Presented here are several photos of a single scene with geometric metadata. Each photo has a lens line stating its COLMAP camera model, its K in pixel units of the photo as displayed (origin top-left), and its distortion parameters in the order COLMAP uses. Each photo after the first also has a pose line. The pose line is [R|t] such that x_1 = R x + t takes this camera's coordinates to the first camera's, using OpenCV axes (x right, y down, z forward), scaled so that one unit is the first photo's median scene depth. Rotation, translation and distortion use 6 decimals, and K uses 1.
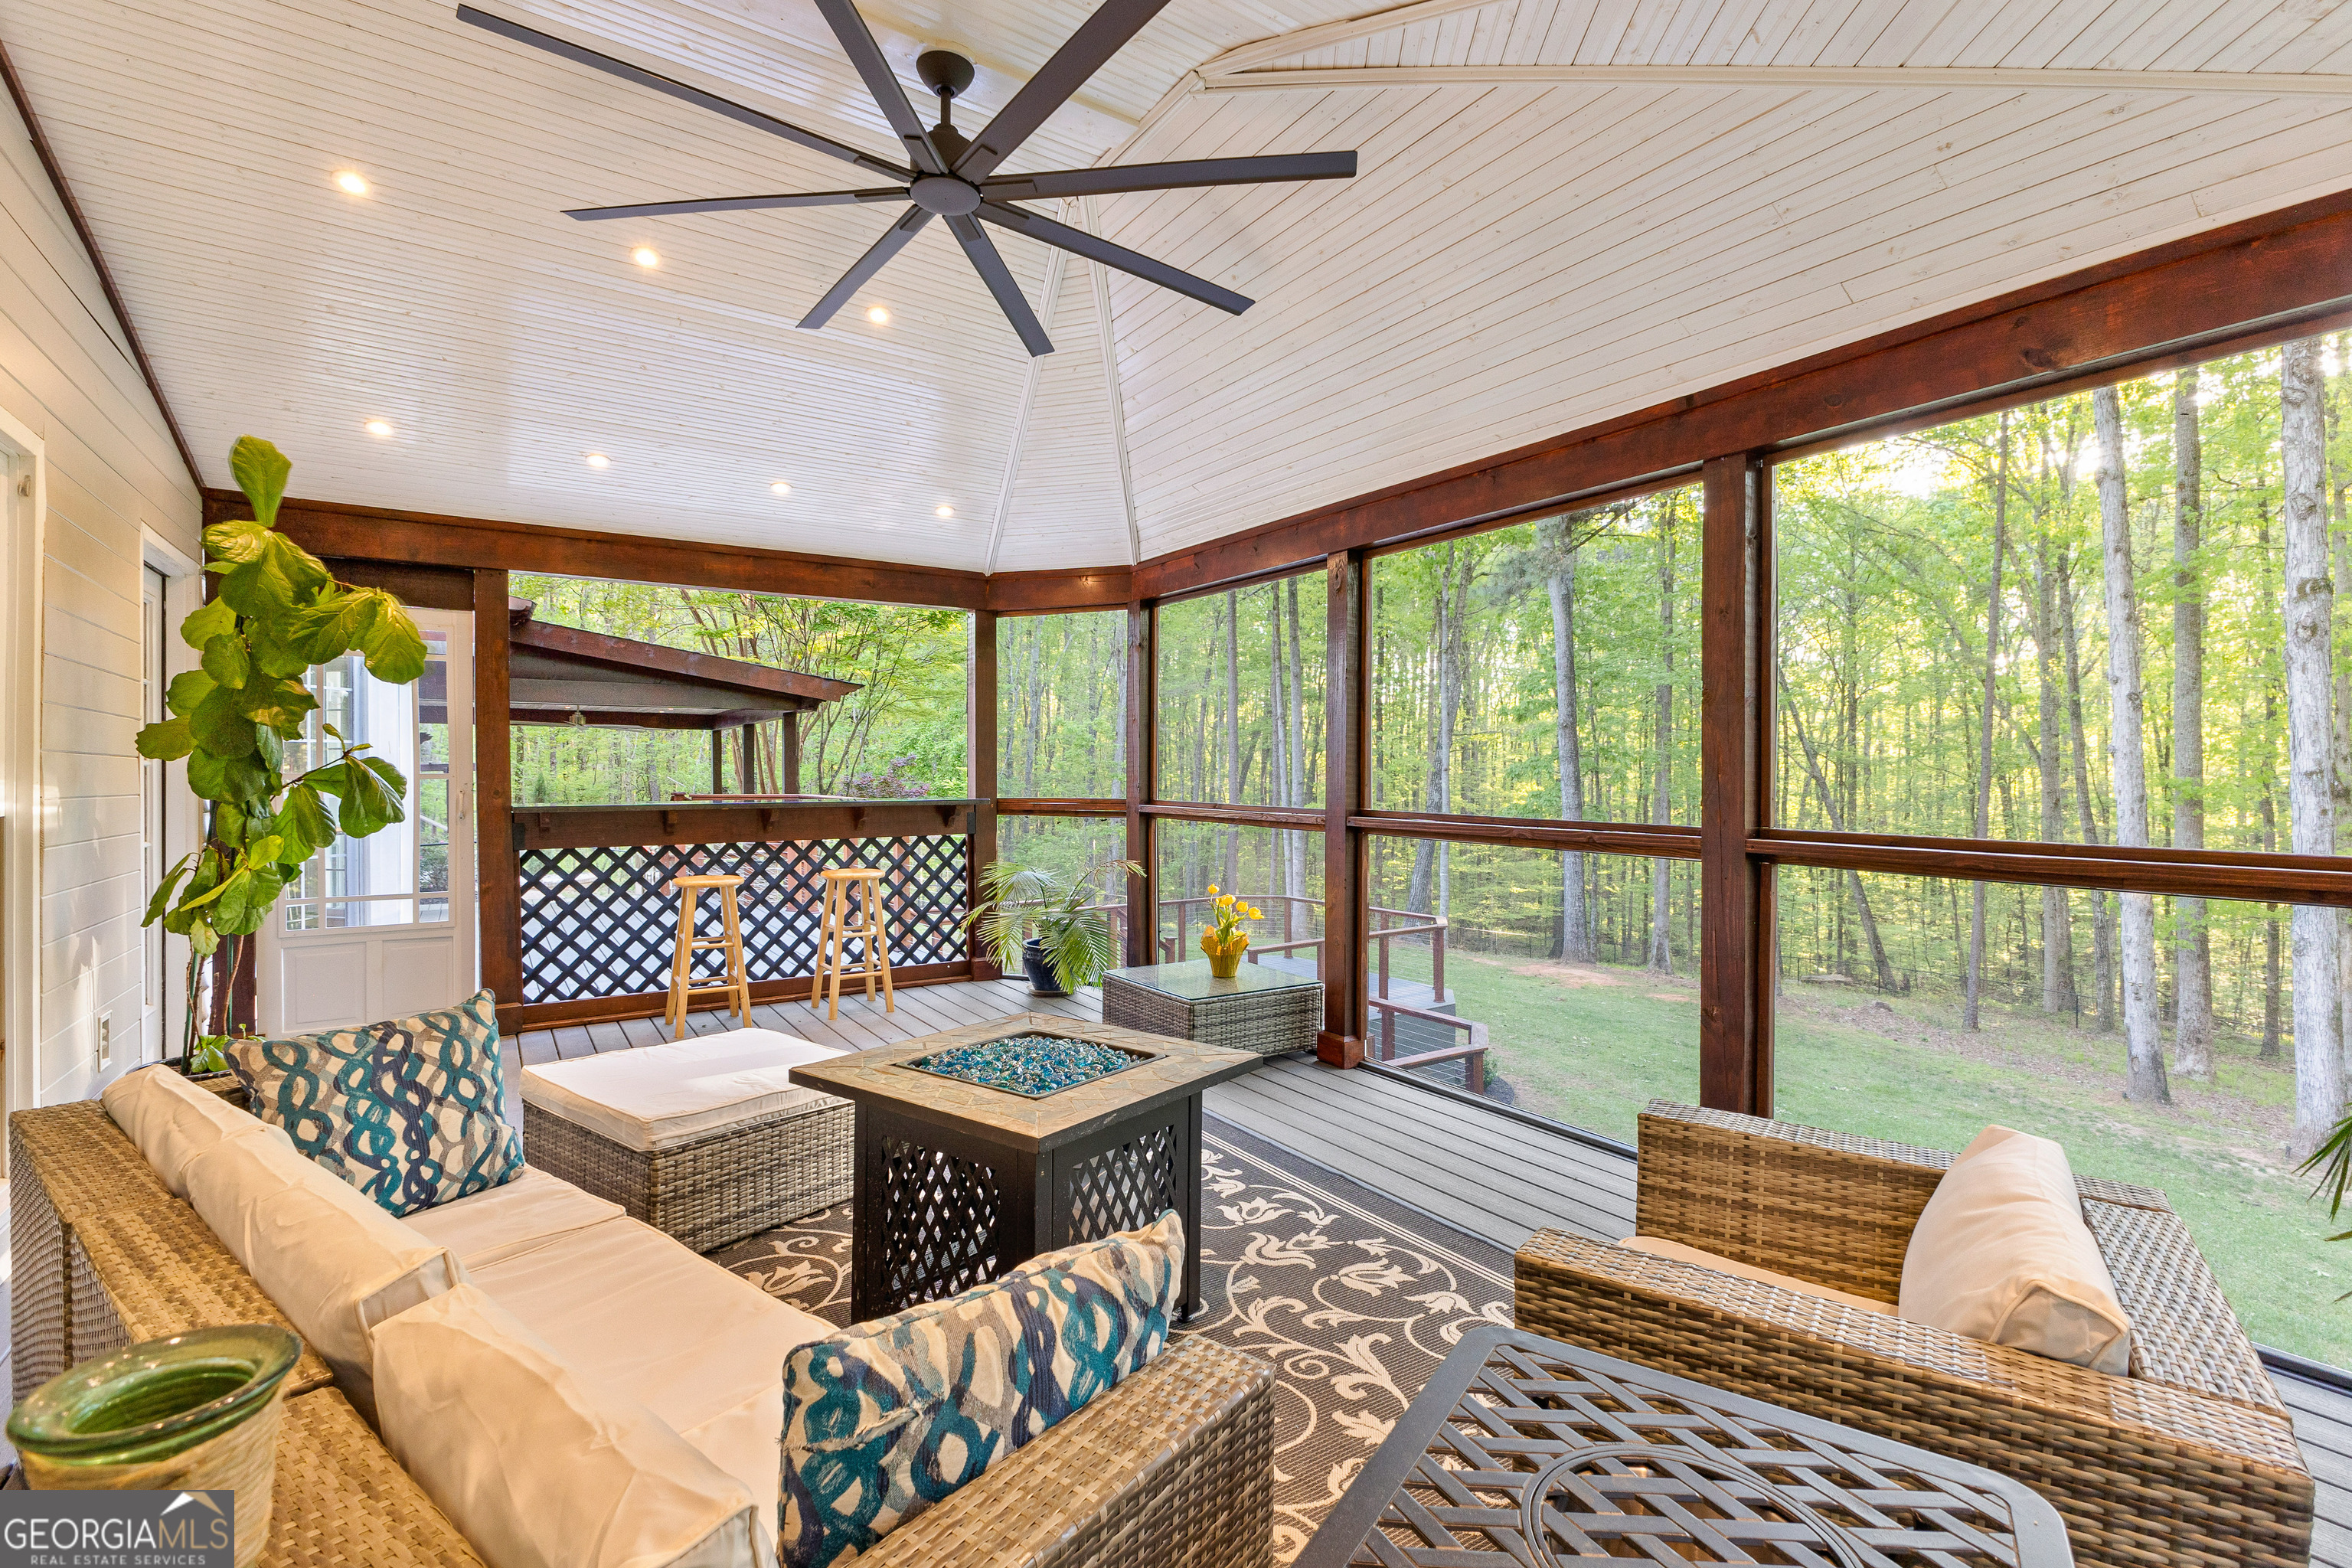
lens RADIAL K [[1067.9, 0, 1162.3], [0, 1067.9, 777.5], [0, 0, 1]] dist [-0.007664, 0.000063]
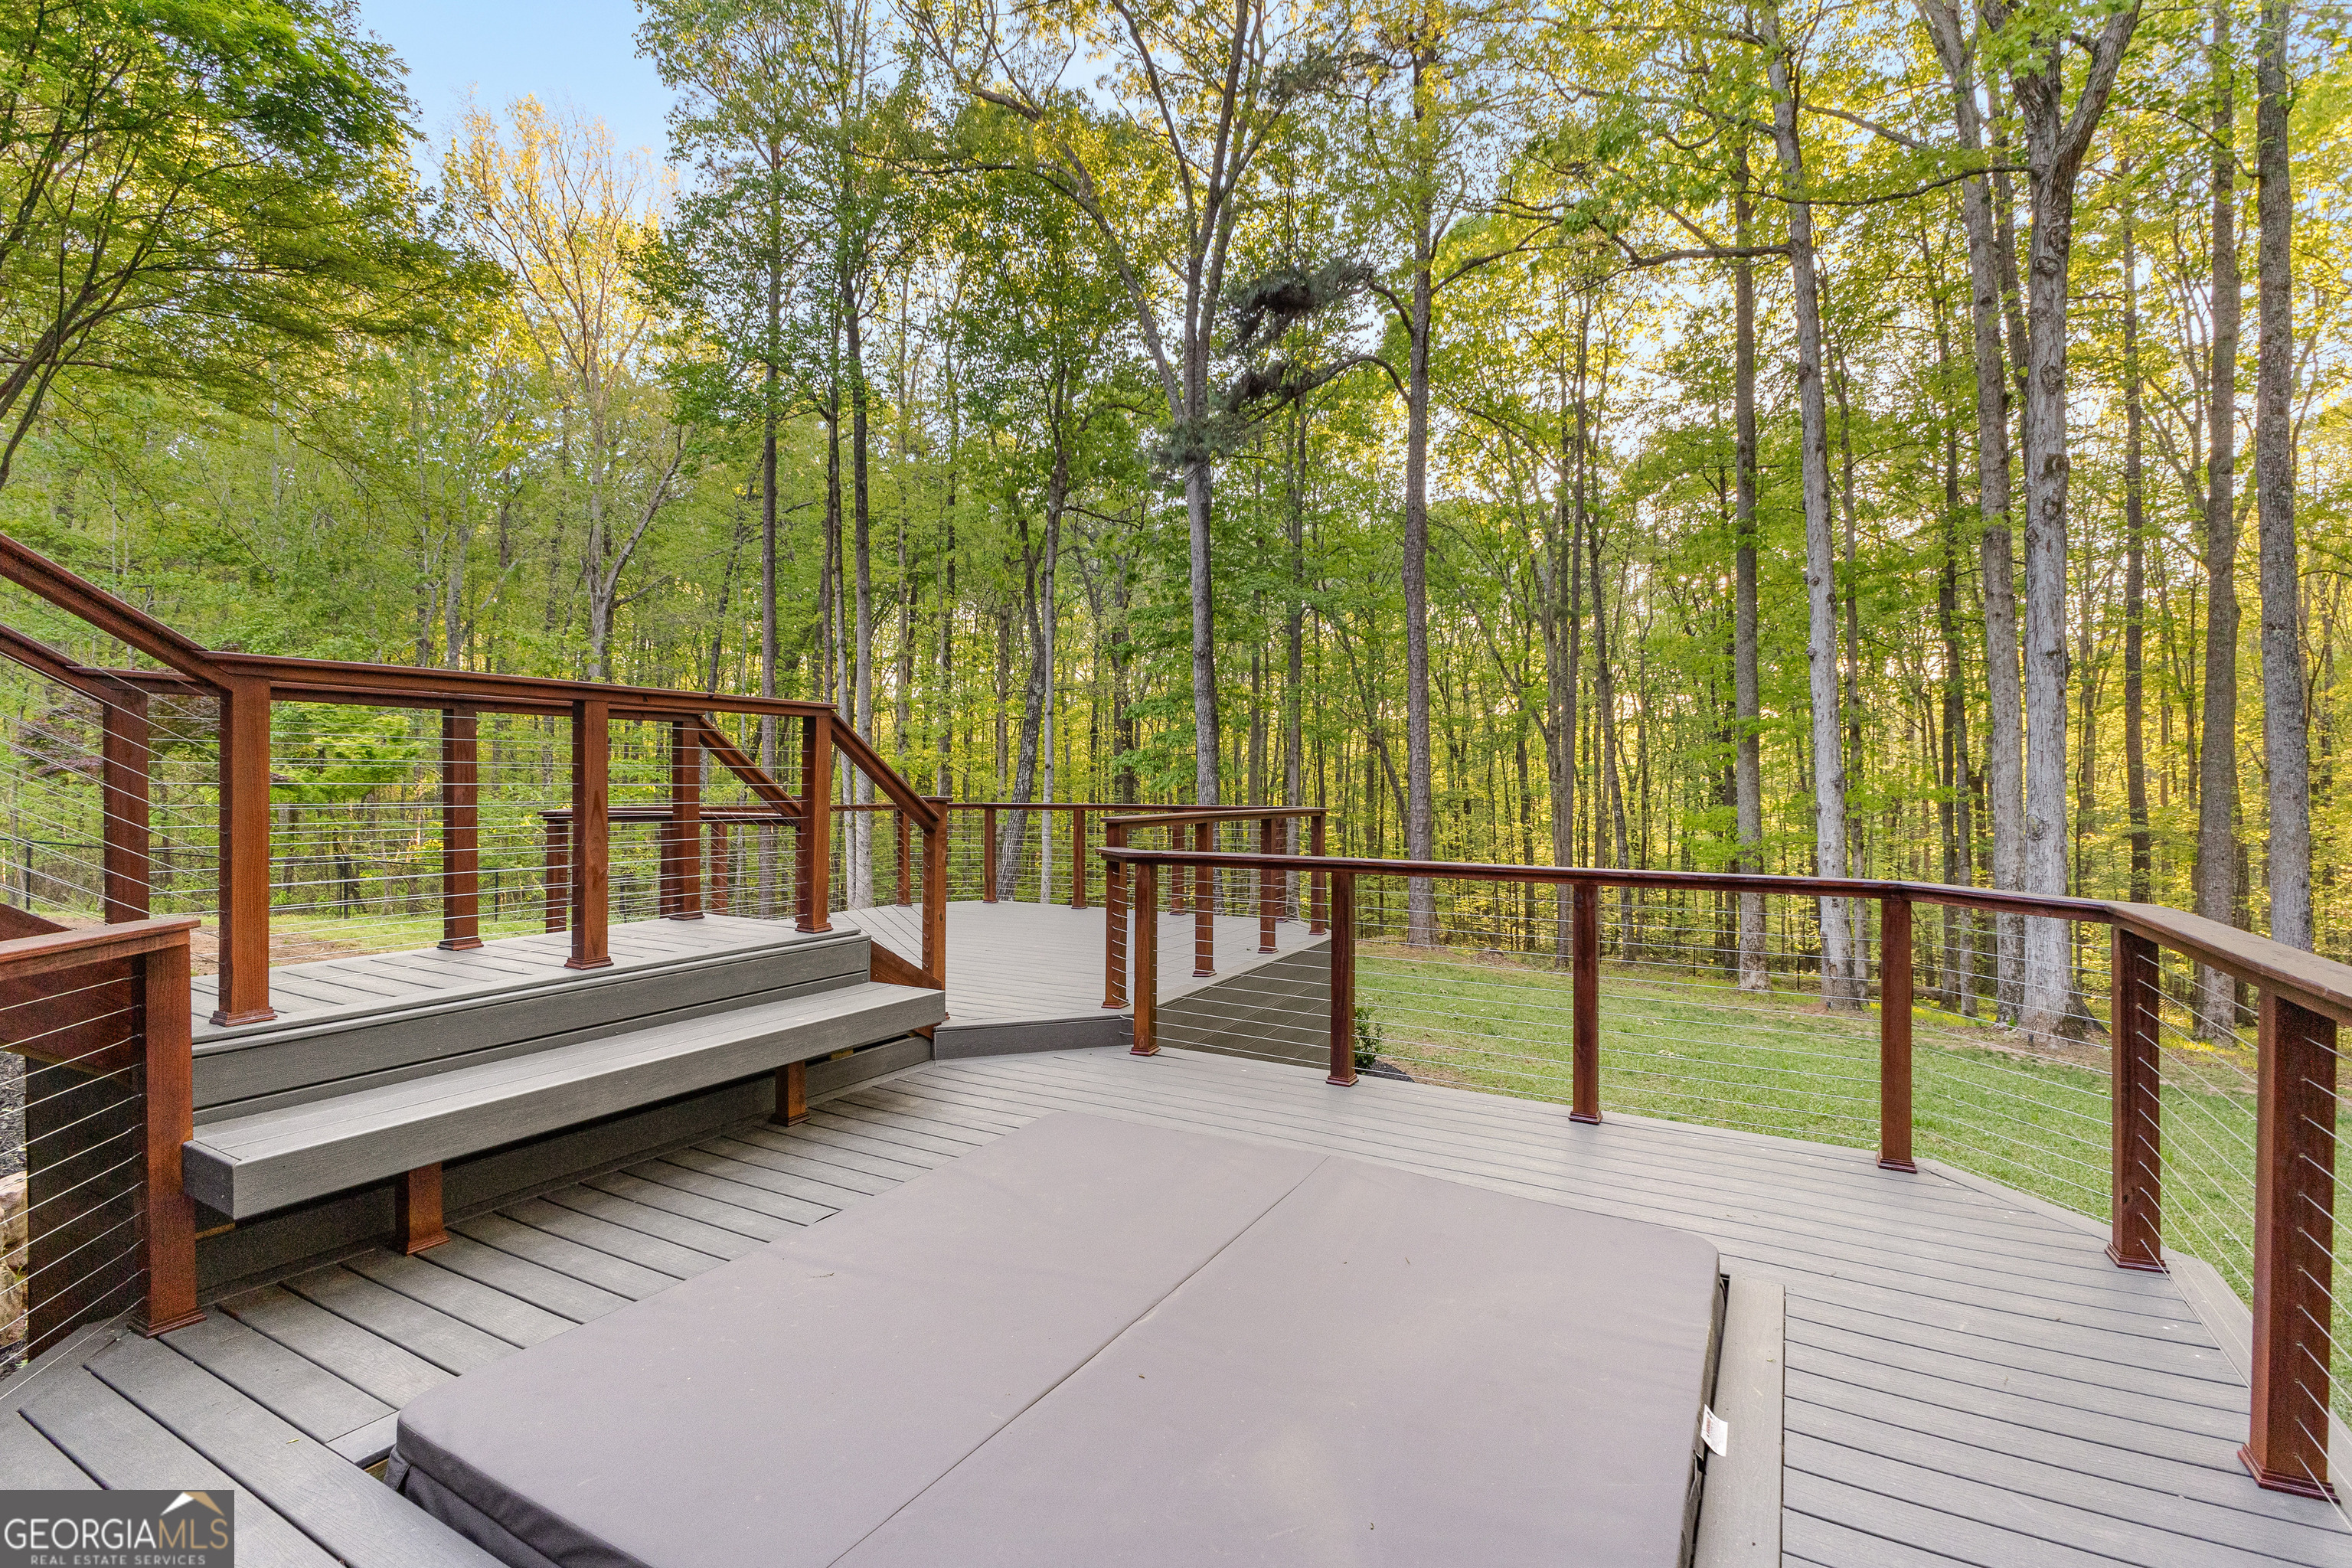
lens RADIAL K [[1067.9, 0, 1172.5], [0, 1067.9, 784.5], [0, 0, 1]] dist [-0.007664, 0.000063]
pose [[0.883540, 0.007080, 0.468302, -0.089185], [-0.004905, 0.999971, -0.005864, 0.111436], [-0.468330, 0.002884, 0.883549, 0.442775]]
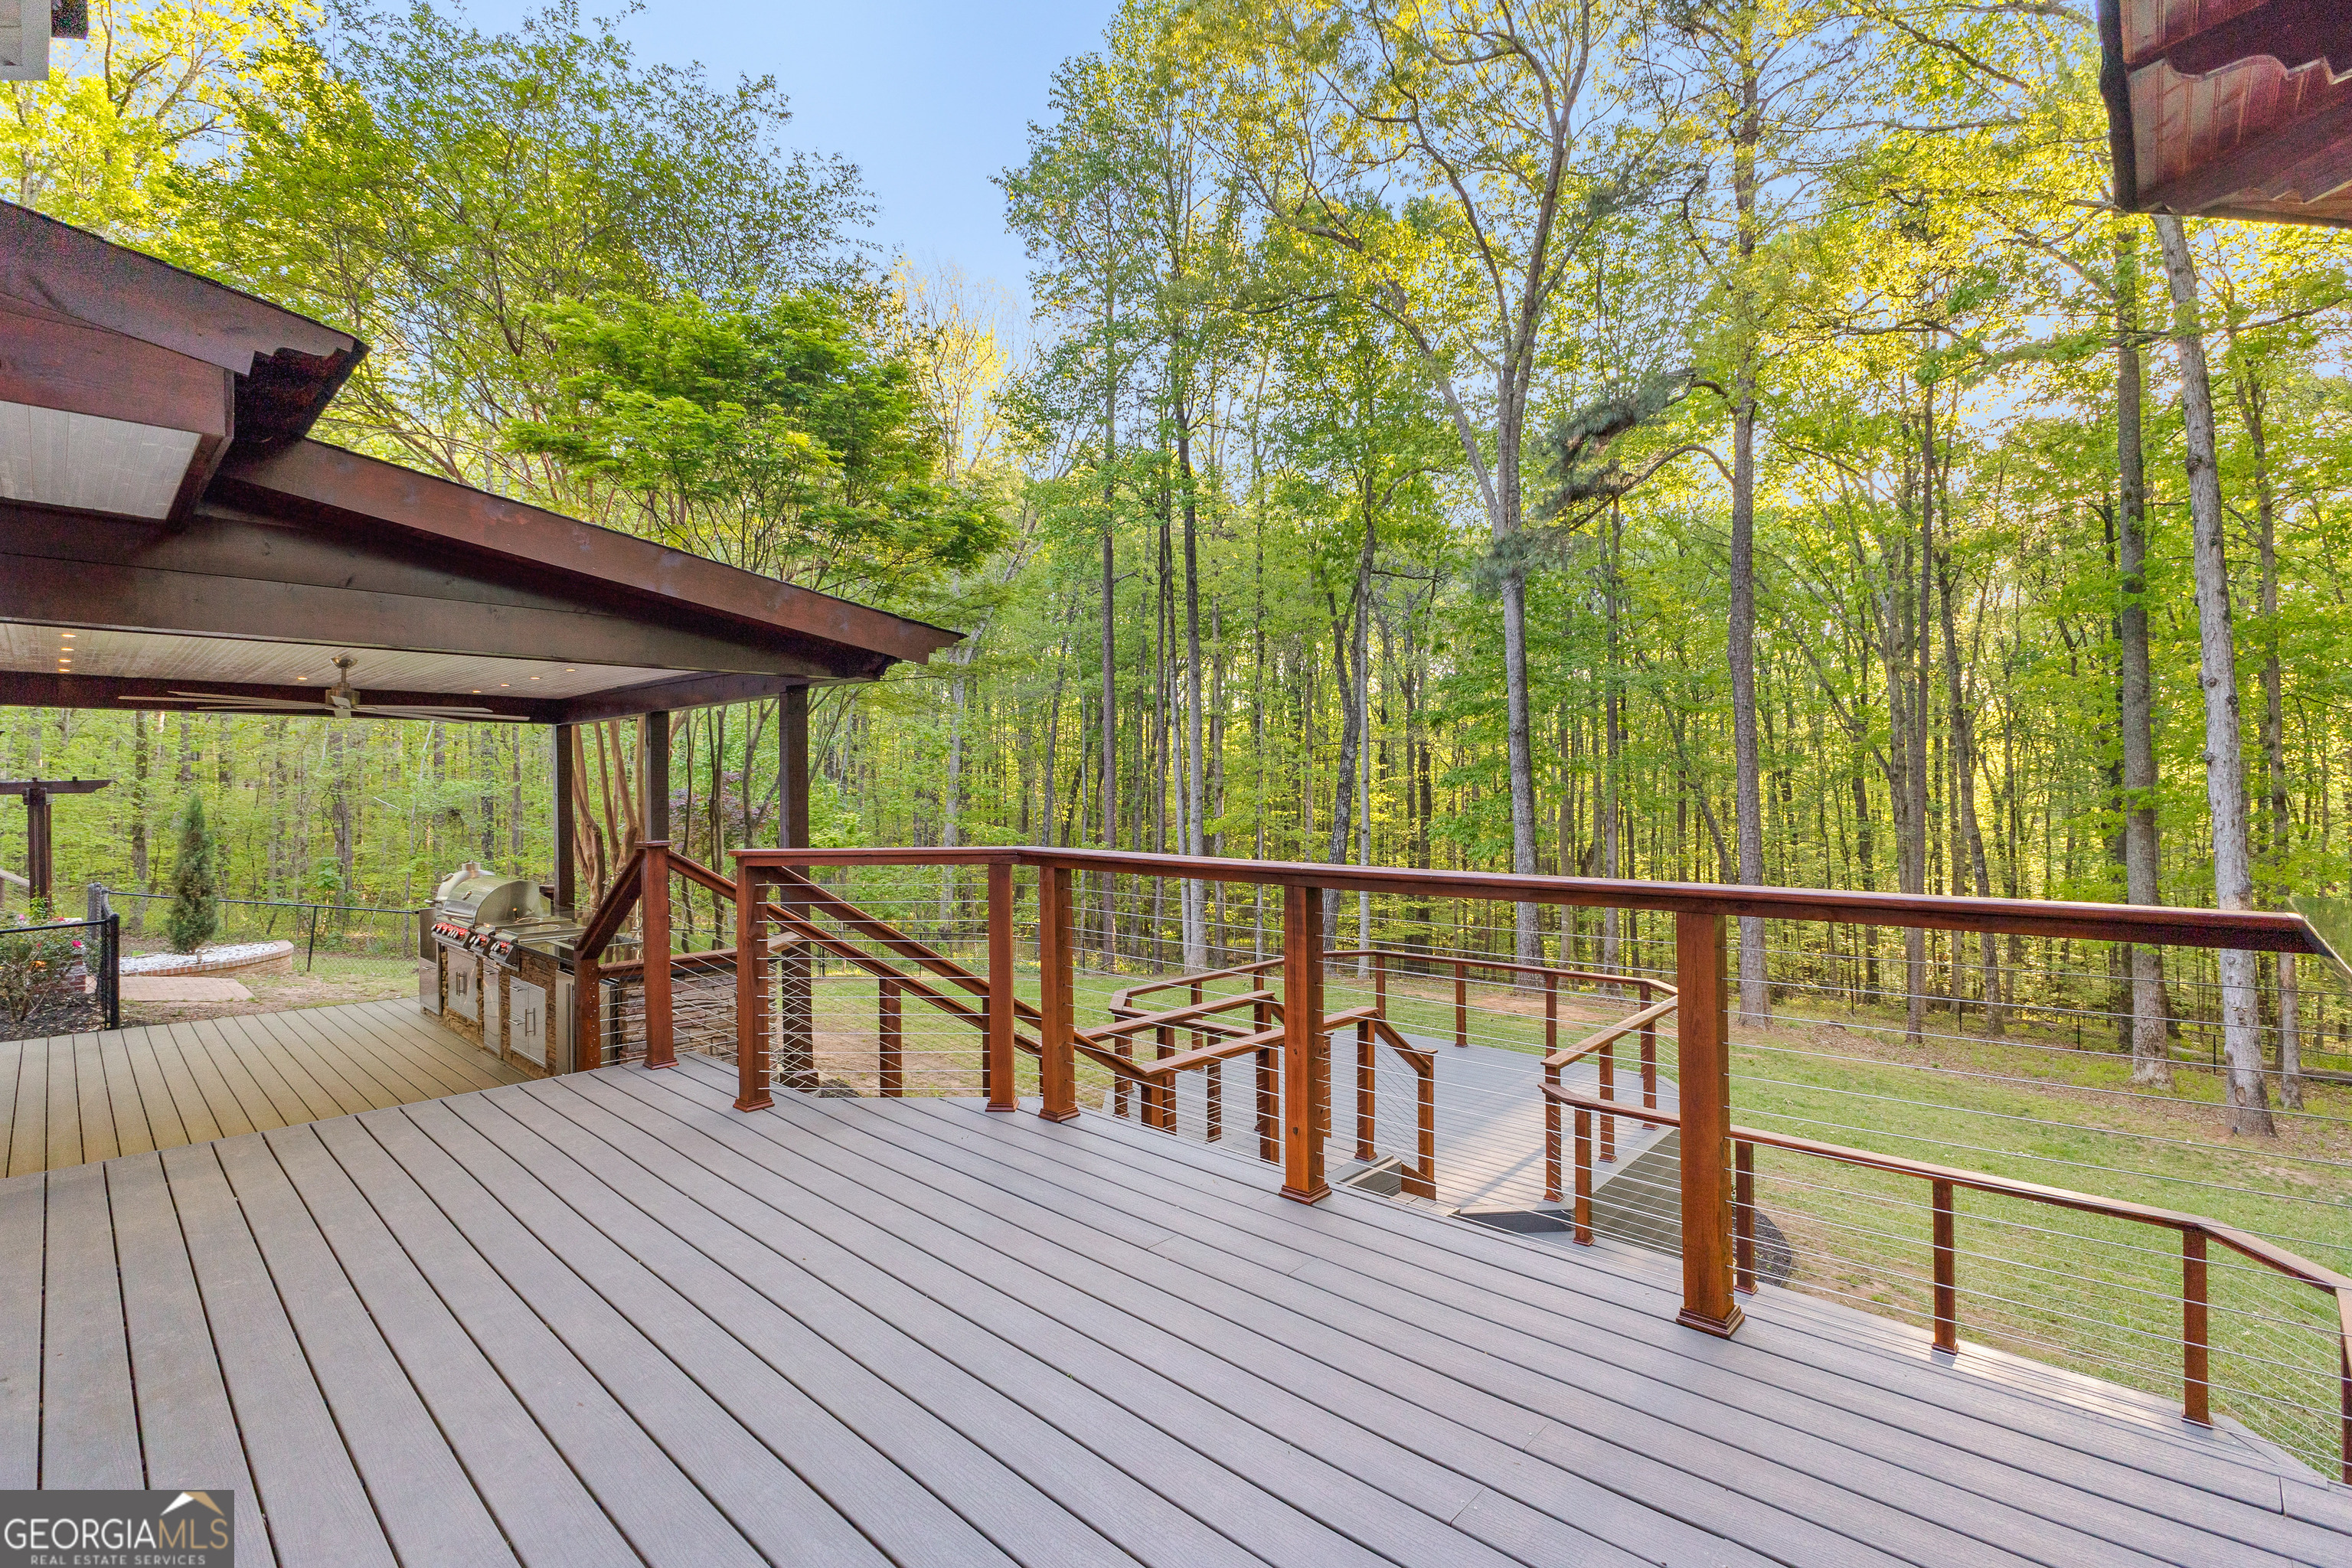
lens RADIAL K [[1067.9, 0, 1163.3], [0, 1067.9, 780.0], [0, 0, 1]] dist [-0.007664, 0.000063]
pose [[0.974207, -0.004857, 0.225603, -0.224275], [0.006709, 0.999950, -0.007442, -0.005790], [-0.225556, 0.008764, 0.974191, 0.325307]]
